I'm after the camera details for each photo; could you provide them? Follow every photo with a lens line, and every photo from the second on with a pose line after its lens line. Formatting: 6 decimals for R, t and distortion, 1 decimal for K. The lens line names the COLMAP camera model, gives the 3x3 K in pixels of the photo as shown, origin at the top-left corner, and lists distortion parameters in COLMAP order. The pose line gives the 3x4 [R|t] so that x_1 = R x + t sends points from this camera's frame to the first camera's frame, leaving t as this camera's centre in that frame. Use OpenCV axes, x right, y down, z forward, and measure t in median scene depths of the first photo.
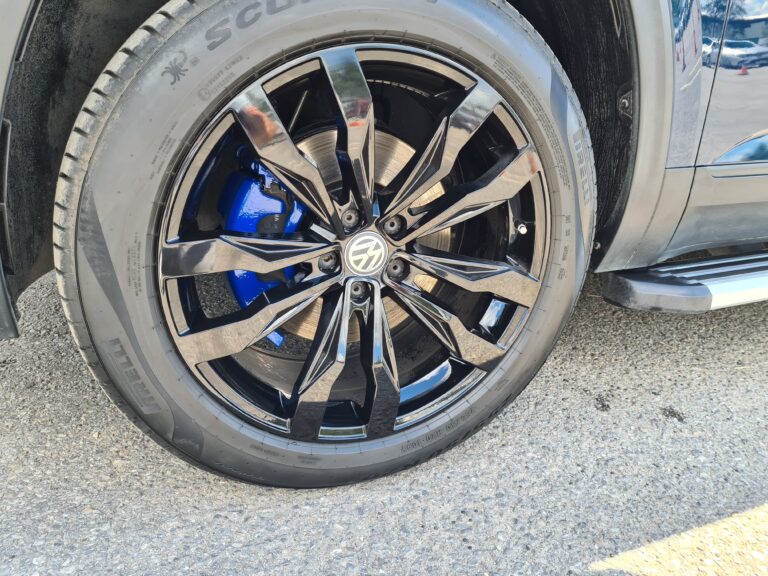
lens RADIAL K [[579.0, 0, 382.3], [0, 579.0, 284.1], [0, 0, 1]] dist [0.061780, -0.043331]
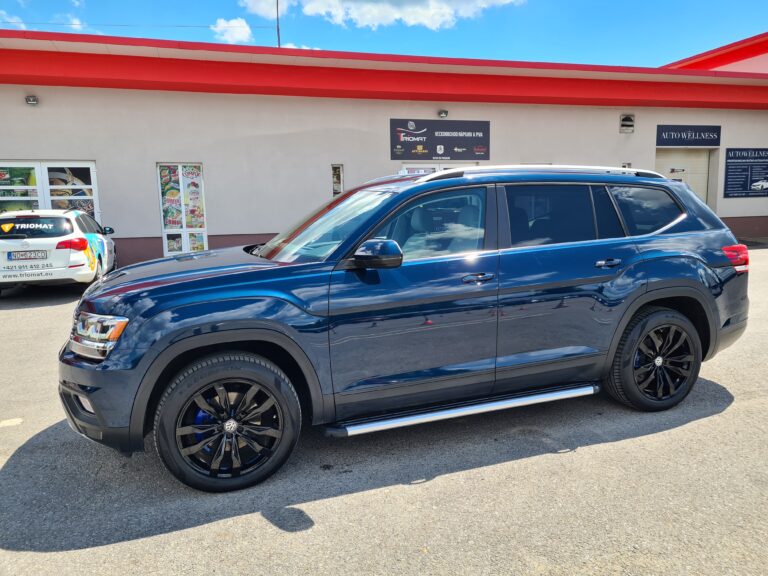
lens RADIAL K [[578.4, 0, 394.4], [0, 578.4, 281.9], [0, 0, 1]] dist [0.061422, -0.045264]
pose [[0.997681, -0.040766, -0.054505, 1.305289], [0.029051, 0.979236, -0.200633, -0.178864], [0.061552, 0.198585, 0.978149, -2.899922]]
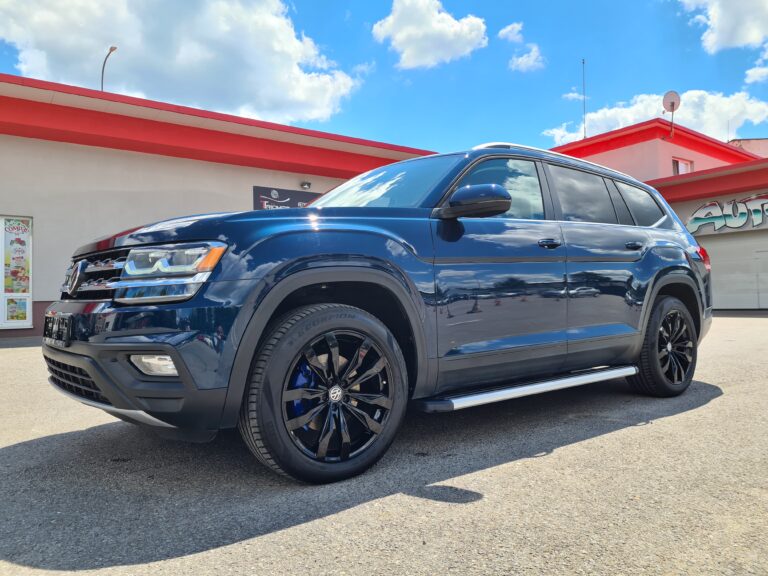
lens RADIAL K [[578.5, 0, 391.1], [0, 578.5, 277.3], [0, 0, 1]] dist [0.042592, -0.008296]
pose [[0.962197, -0.032791, 0.270372, -0.545191], [0.128747, 0.929565, -0.345445, 0.462641], [-0.240001, 0.367196, 0.898647, -1.998928]]
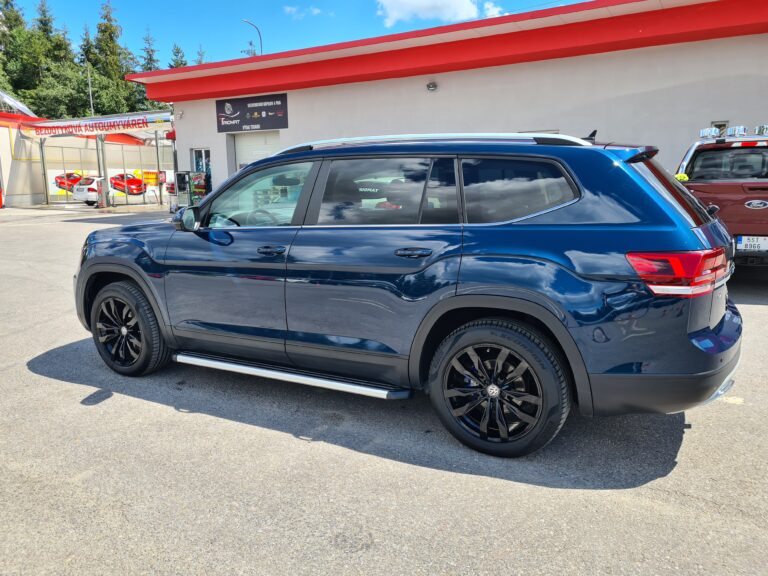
lens RADIAL K [[579.0, 0, 382.3], [0, 579.0, 284.1], [0, 0, 1]] dist [0.061780, -0.043331]
pose [[0.613061, 0.107720, -0.782657, 5.818094], [-0.232735, 0.971324, -0.048616, -0.788463], [0.754977, 0.211956, 0.620552, -0.699023]]
